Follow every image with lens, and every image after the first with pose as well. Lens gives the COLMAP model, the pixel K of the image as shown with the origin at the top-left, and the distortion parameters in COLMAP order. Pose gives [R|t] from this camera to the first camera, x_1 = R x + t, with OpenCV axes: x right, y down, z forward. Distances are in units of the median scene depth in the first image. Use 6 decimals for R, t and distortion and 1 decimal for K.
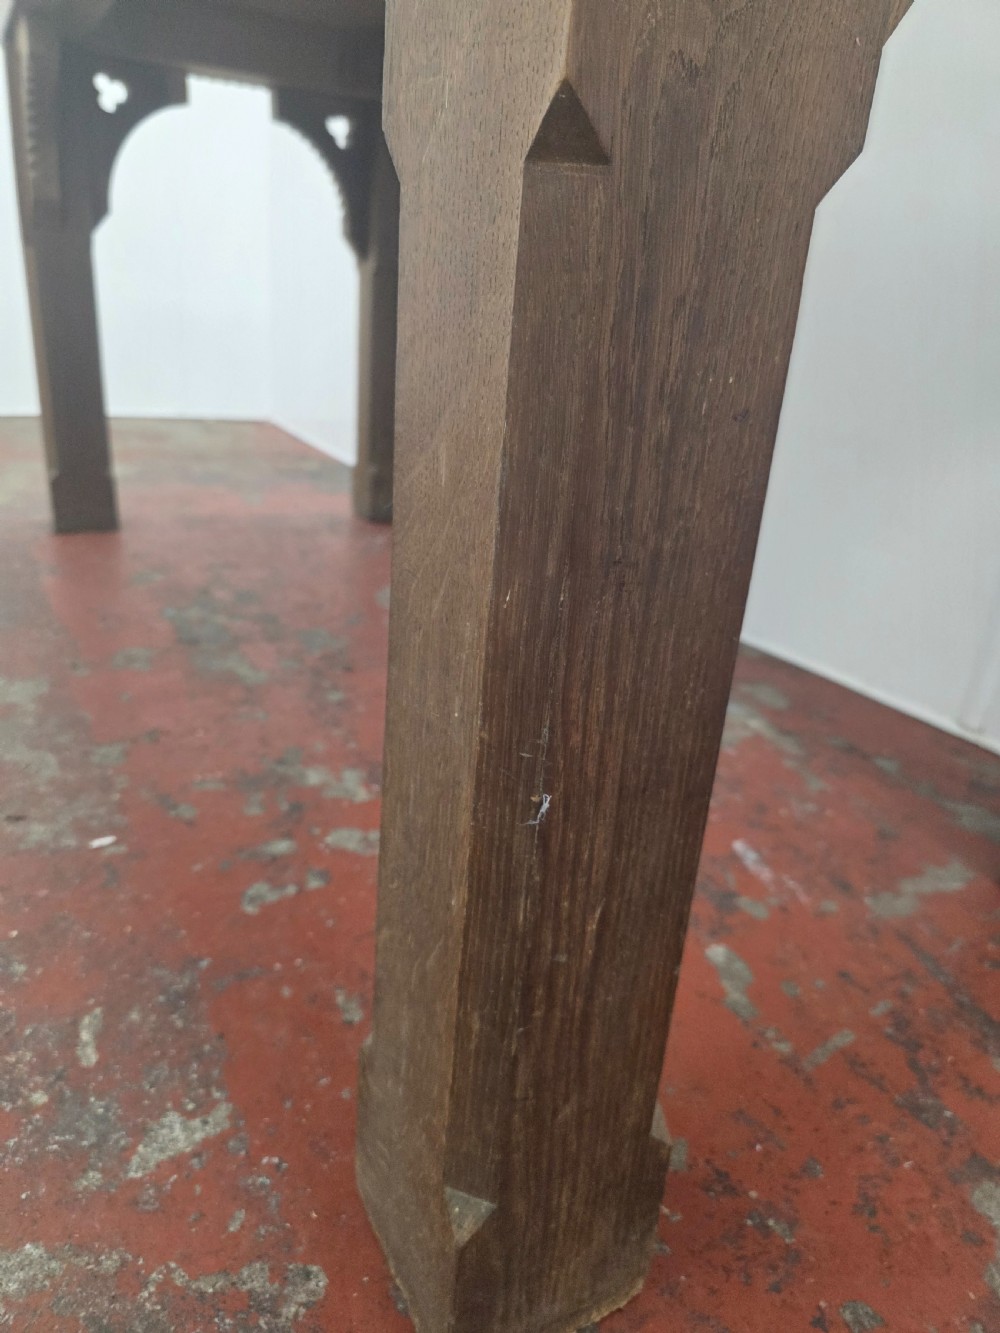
lens RADIAL K [[925.0, 0, 495.7], [0, 925.0, 667.3], [0, 0, 1]] dist [0.024312, -0.043636]
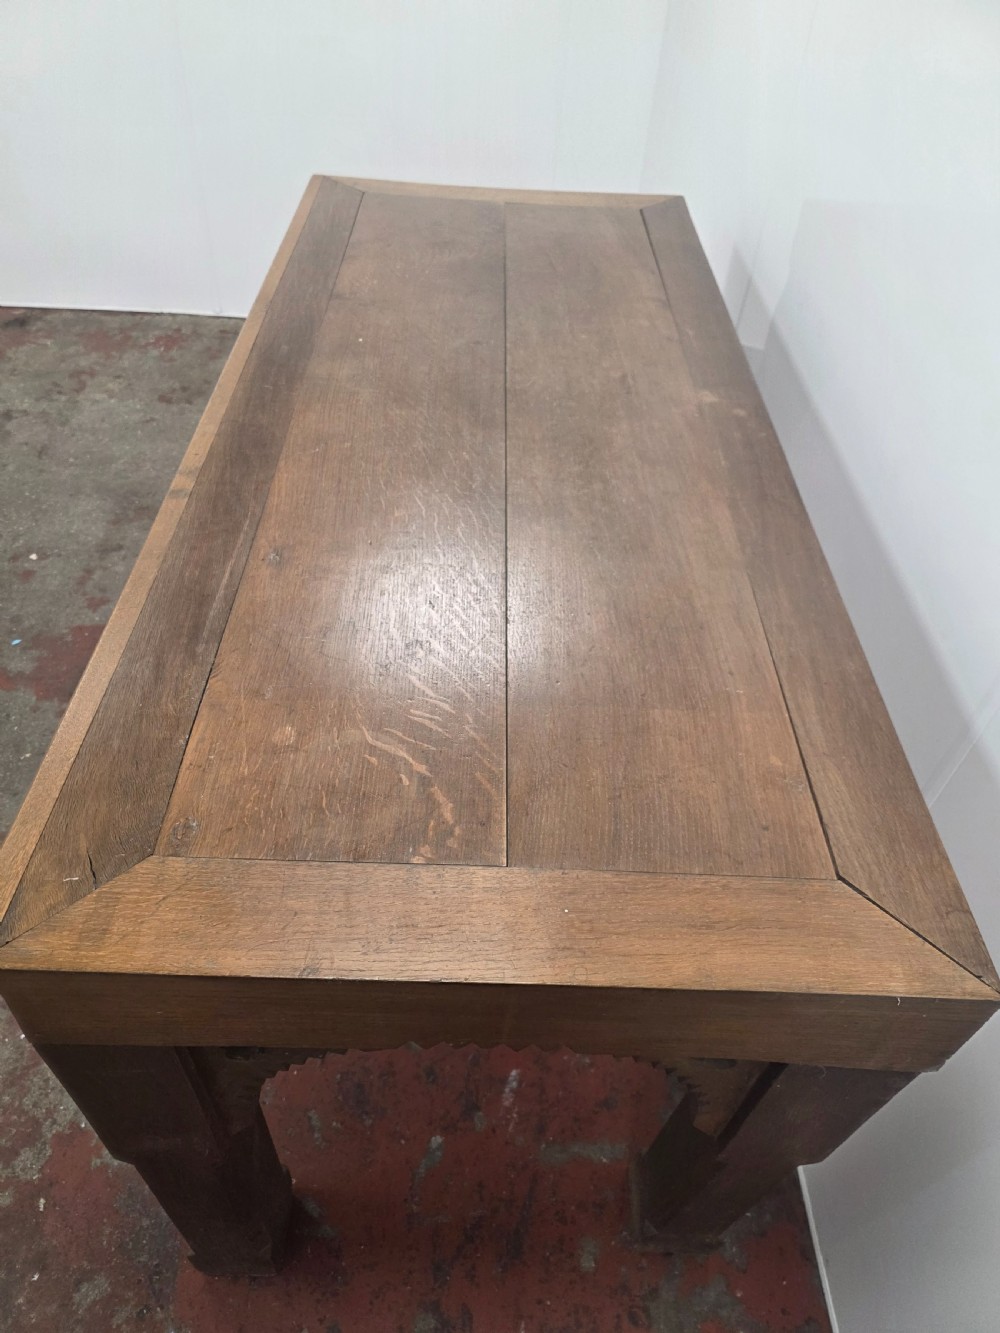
lens RADIAL K [[903.0, 0, 487.9], [0, 903.0, 673.7], [0, 0, 1]] dist [0.046021, -0.050486]
pose [[0.862332, 0.334132, -0.380447, 0.909326], [-0.169121, 0.898275, 0.405585, -1.750966], [0.477265, -0.285407, 0.831120, -0.394581]]
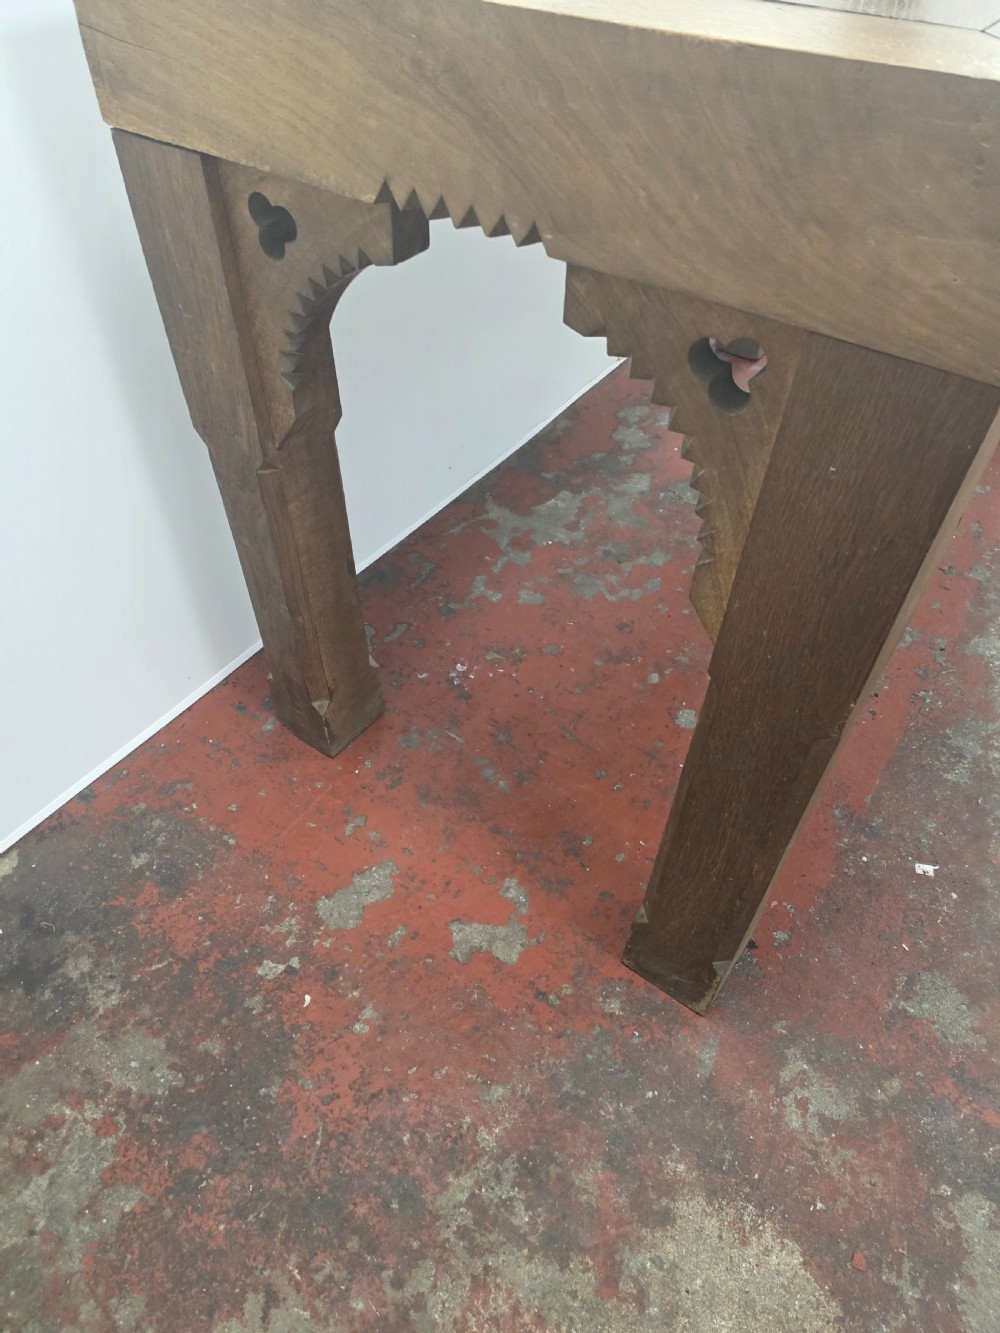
lens RADIAL K [[888.2, 0, 500.0], [0, 888.2, 666.5], [0, 0, 1]] dist [0.078406, -0.085844]
pose [[-0.431391, -0.692870, 0.577783, -1.817180], [0.267464, 0.513424, 0.815389, -2.359650], [-0.861606, 0.506287, -0.036169, 3.081223]]
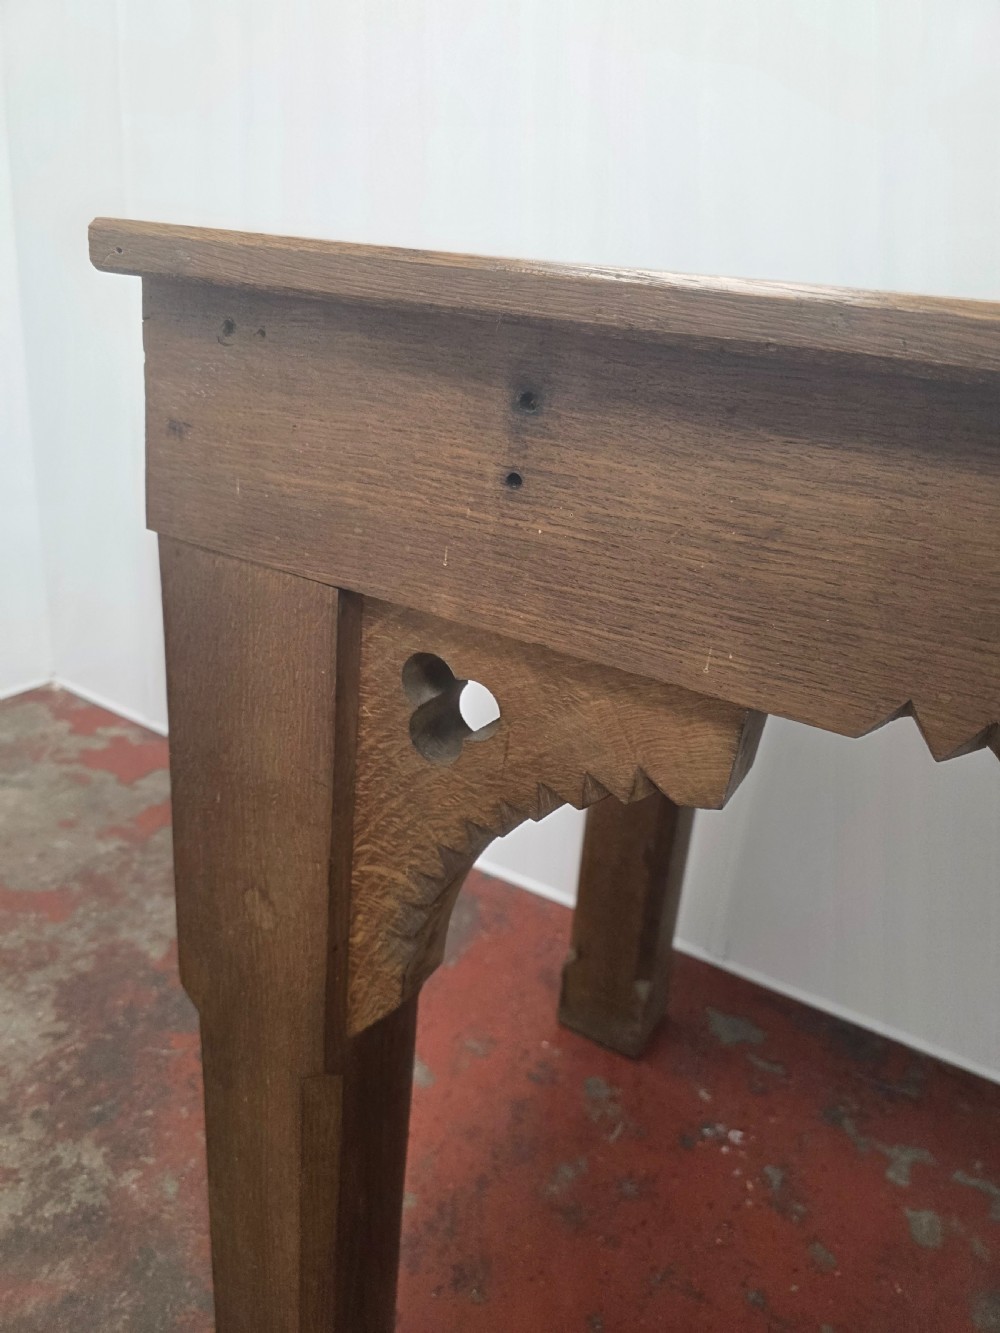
lens RADIAL K [[906.8, 0, 491.3], [0, 906.8, 663.4], [0, 0, 1]] dist [0.045261, -0.058348]
pose [[0.862991, -0.183877, 0.470570, -1.509216], [0.150293, 0.982685, 0.108363, -1.644862], [-0.482347, -0.022793, 0.875684, 1.725675]]
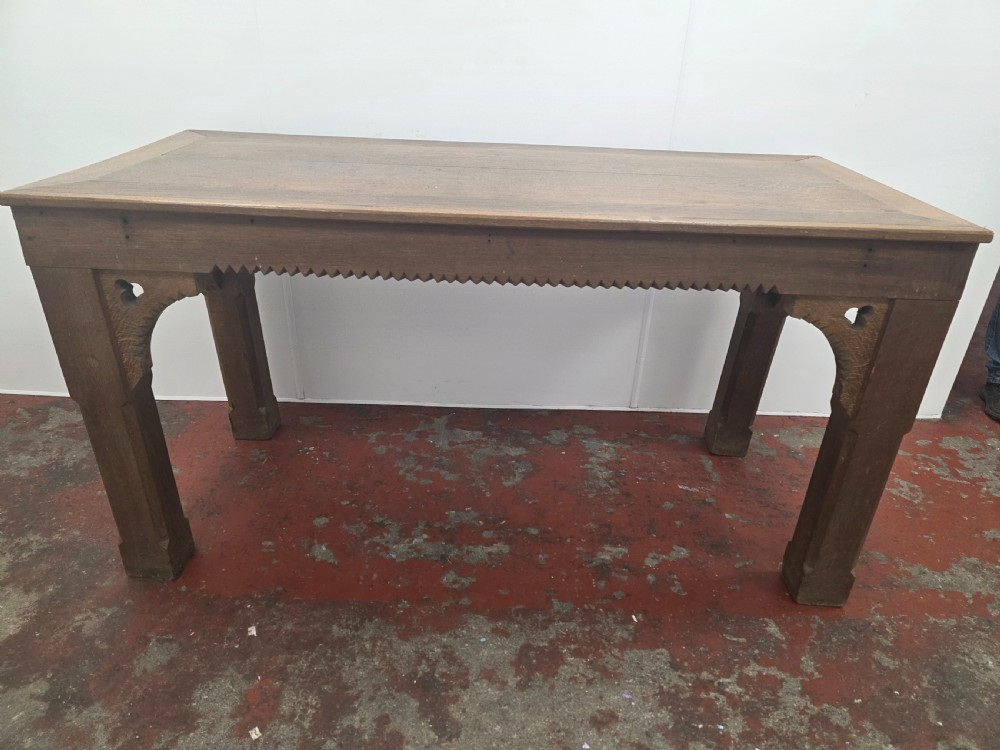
lens RADIAL K [[667.5, 0, 503.5], [0, 667.5, 373.4], [0, 0, 1]] dist [0.065292, -0.063421]
pose [[0.507464, -0.448864, 0.735528, -2.334717], [0.315144, 0.891148, 0.326405, -1.637988], [-0.801975, 0.066158, 0.593682, 0.095048]]
